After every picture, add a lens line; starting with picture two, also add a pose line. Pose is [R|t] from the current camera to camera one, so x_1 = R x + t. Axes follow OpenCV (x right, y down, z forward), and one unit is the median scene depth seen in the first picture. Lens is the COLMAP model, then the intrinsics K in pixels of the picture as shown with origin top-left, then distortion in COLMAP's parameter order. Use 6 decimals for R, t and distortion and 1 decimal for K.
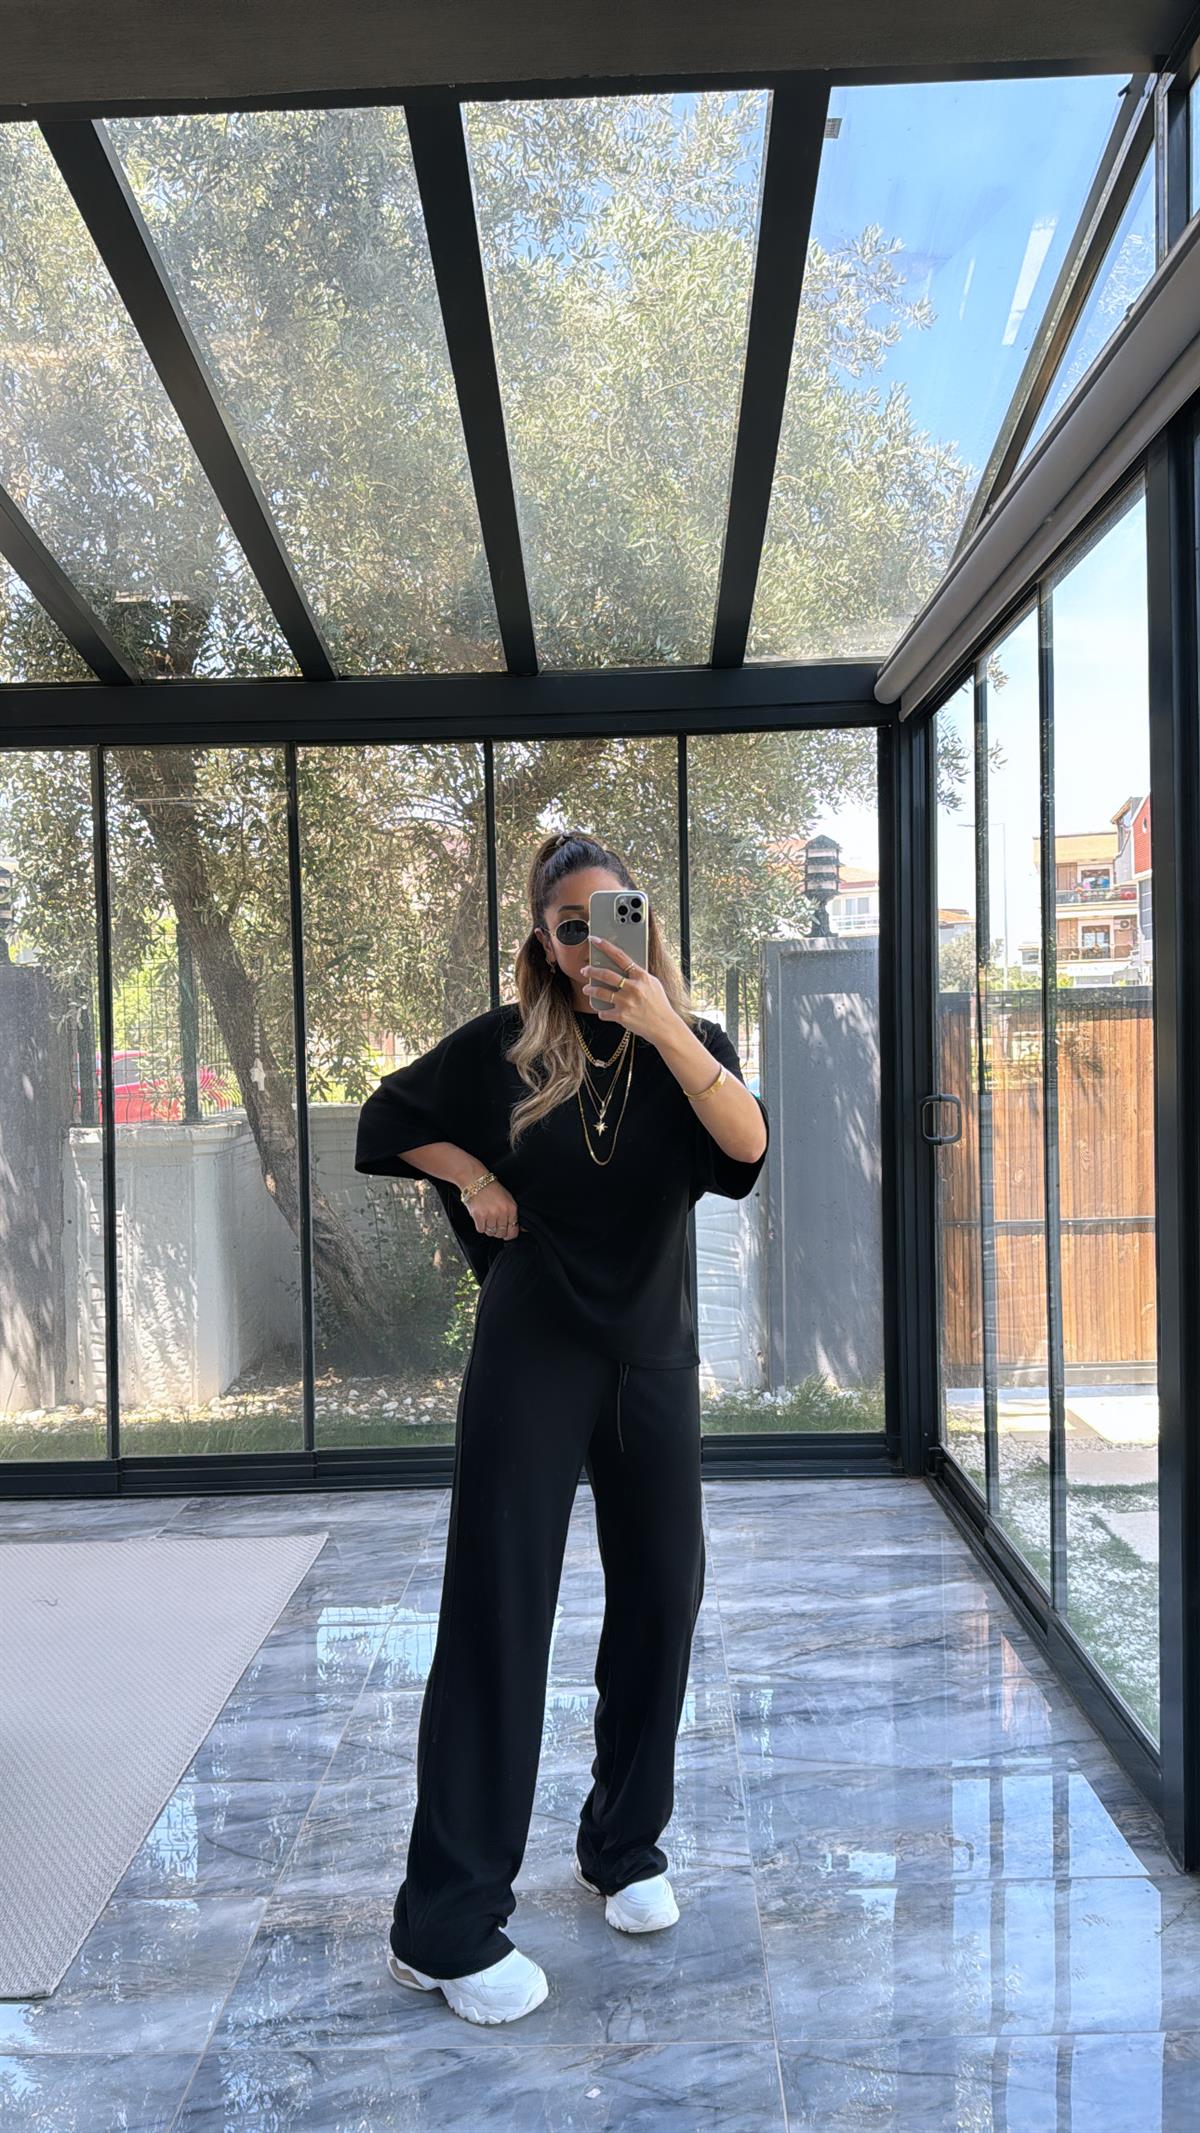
lens RADIAL K [[1536.4, 0, 600.0], [0, 1536.4, 1066.5], [0, 0, 1]] dist [0.000784, -0.002045]
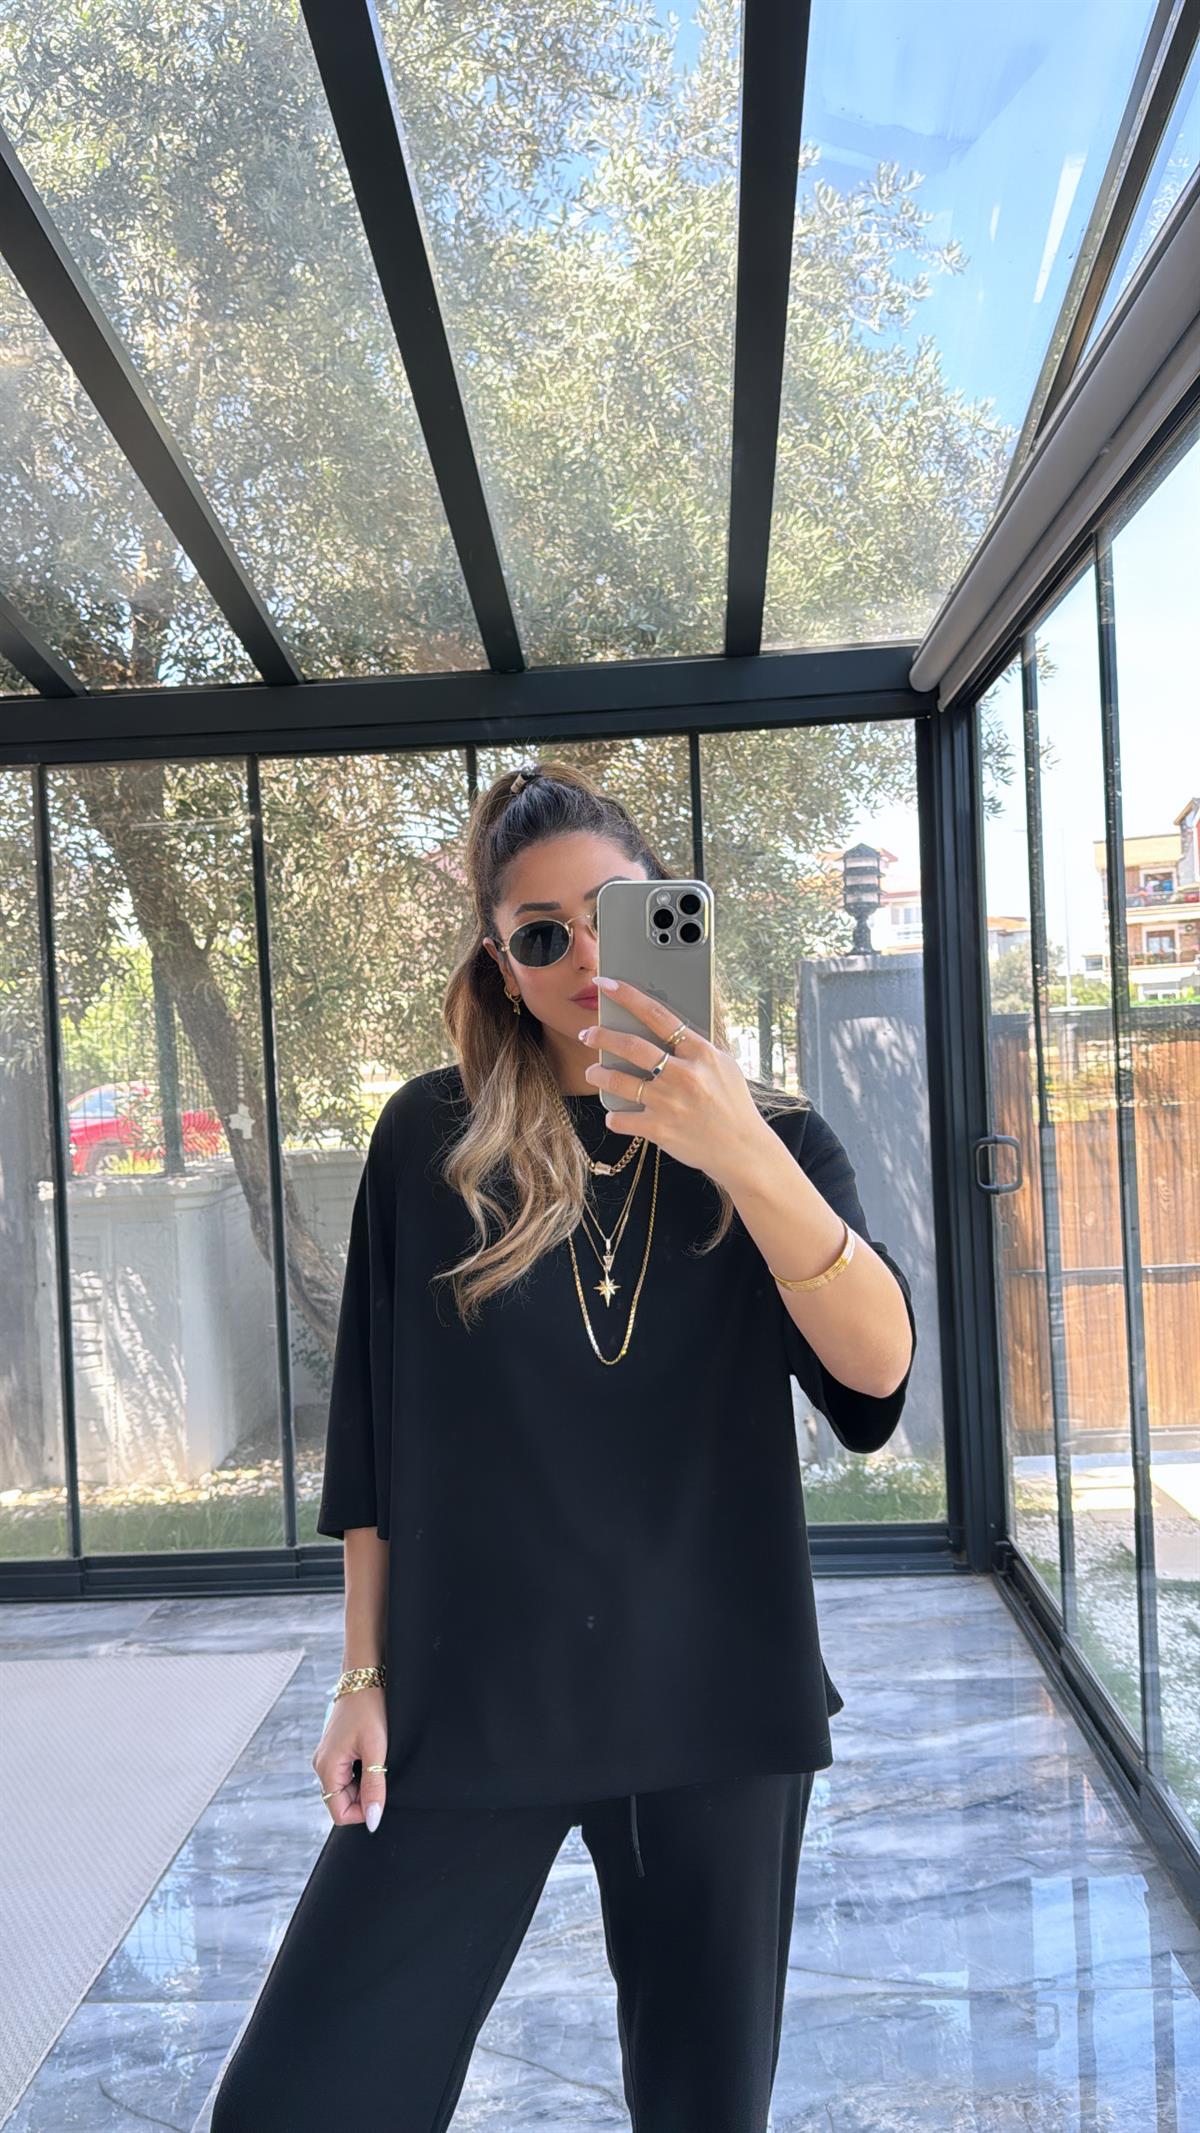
lens RADIAL K [[1540.9, 0, 591.9], [0, 1540.9, 1051.3], [0, 0, 1]] dist [-0.006800, -0.001091]
pose [[0.998820, -0.022558, -0.042998, 0.031012], [0.021630, 0.999526, -0.021913, -0.014598], [0.043472, 0.020957, 0.998835, 0.115876]]
